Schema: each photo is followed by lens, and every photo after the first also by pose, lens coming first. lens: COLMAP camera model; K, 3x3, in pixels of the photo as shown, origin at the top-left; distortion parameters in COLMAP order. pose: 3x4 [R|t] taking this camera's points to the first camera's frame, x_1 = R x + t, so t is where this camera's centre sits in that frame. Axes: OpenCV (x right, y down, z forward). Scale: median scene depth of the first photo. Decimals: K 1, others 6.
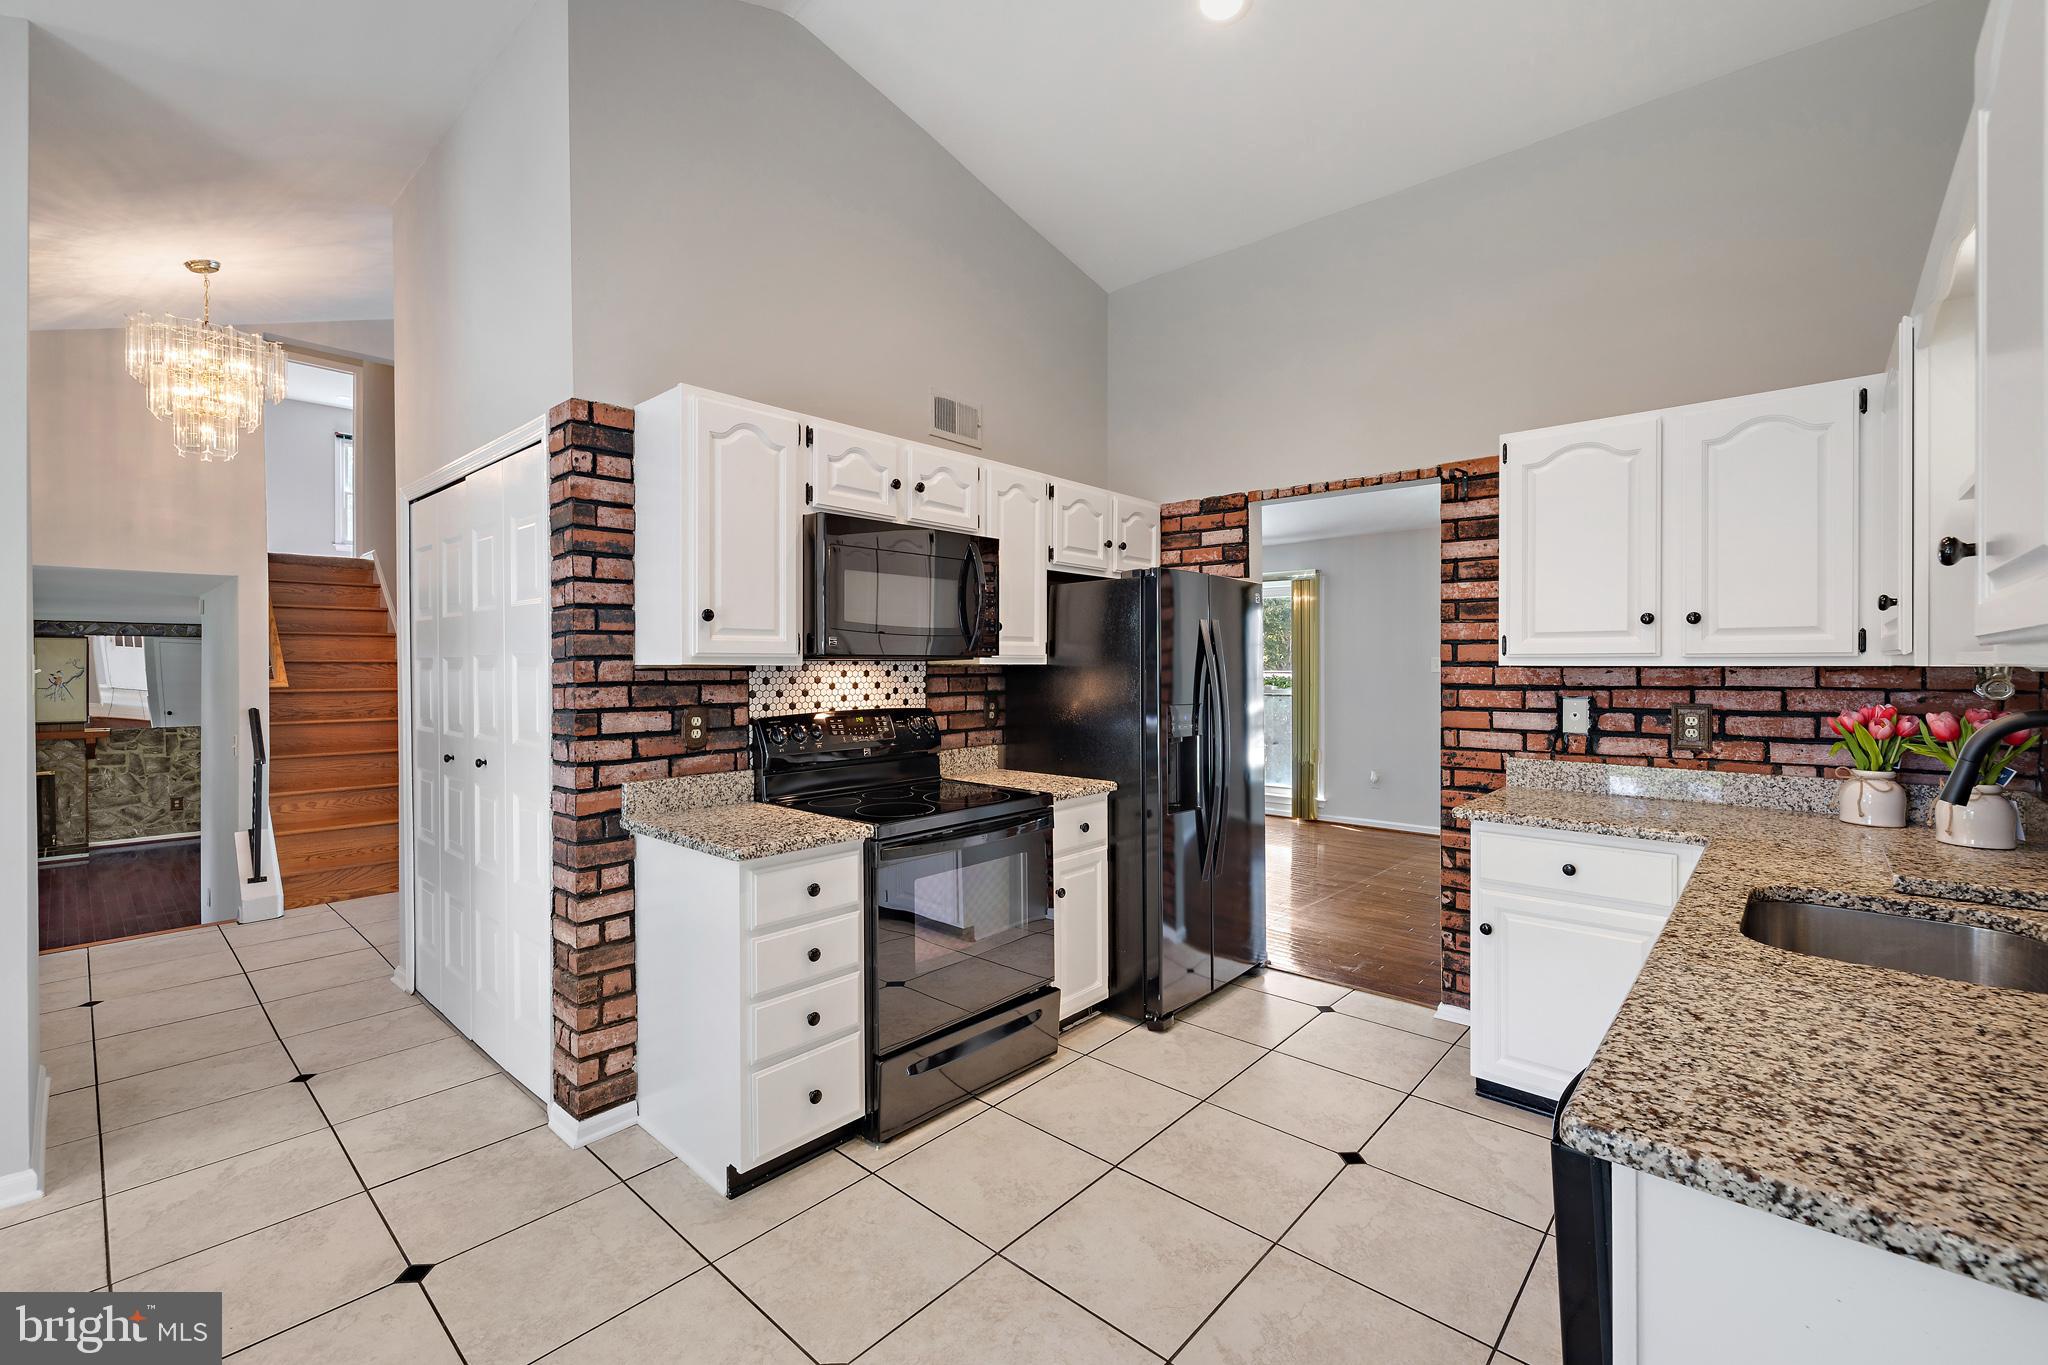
lens RADIAL K [[851.8, 0, 1025.9], [0, 851.8, 681.0], [0, 0, 1]] dist [0.001027, -0.000690]
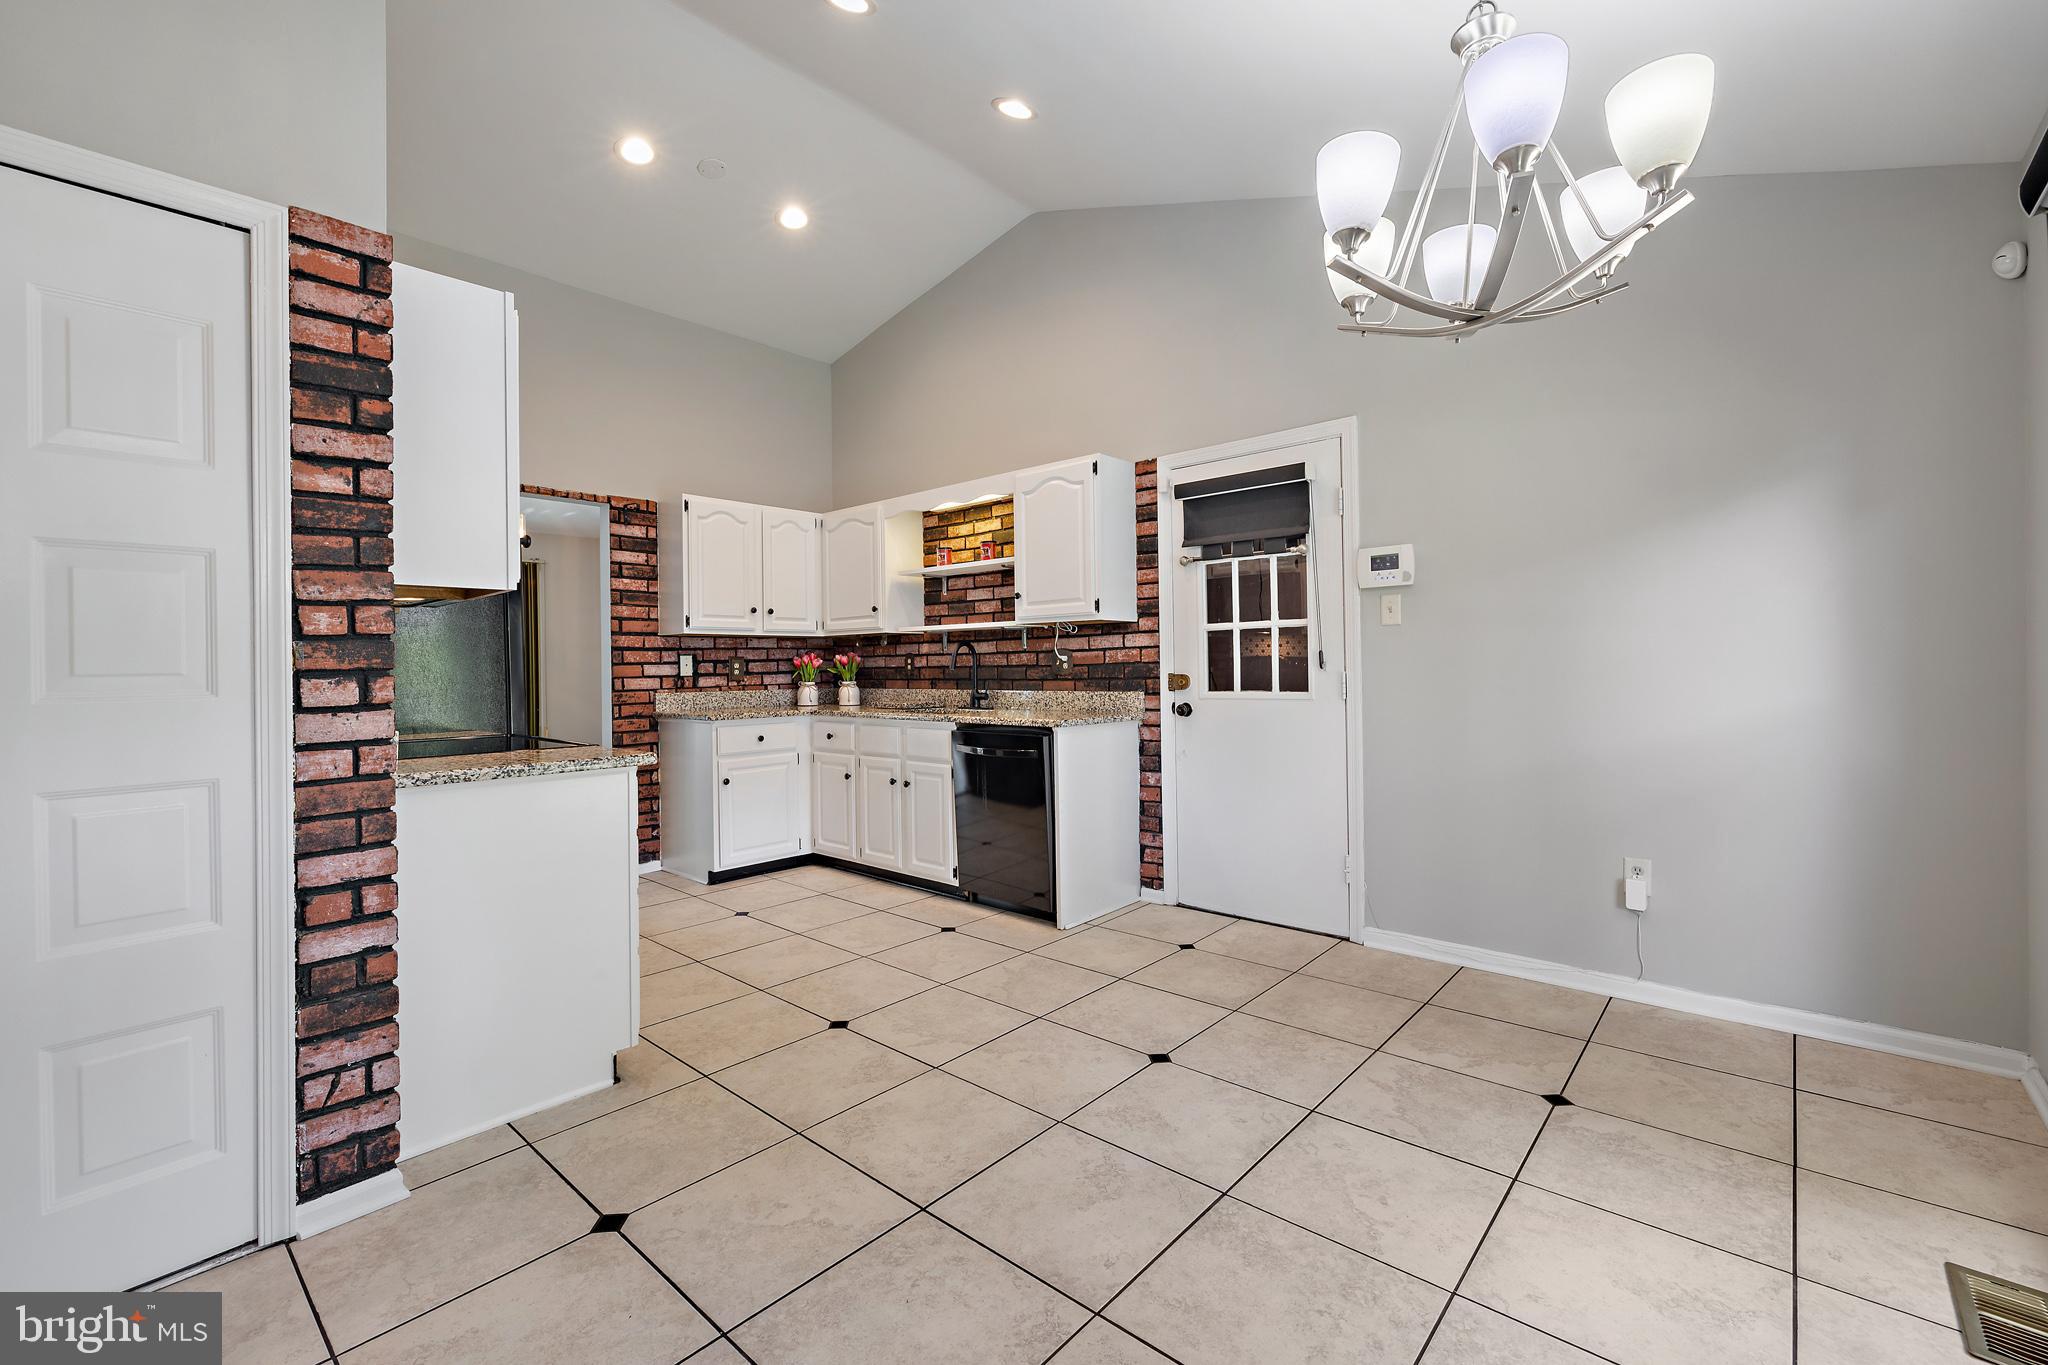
lens RADIAL K [[851.8, 0, 988.6], [0, 851.8, 684.8], [0, 0, 1]] dist [0.001027, -0.000690]
pose [[0.034375, -0.020809, 0.999192, -1.137343], [0.032095, 0.999291, 0.019707, 0.071829], [-0.998894, 0.031391, 0.035019, 0.375757]]
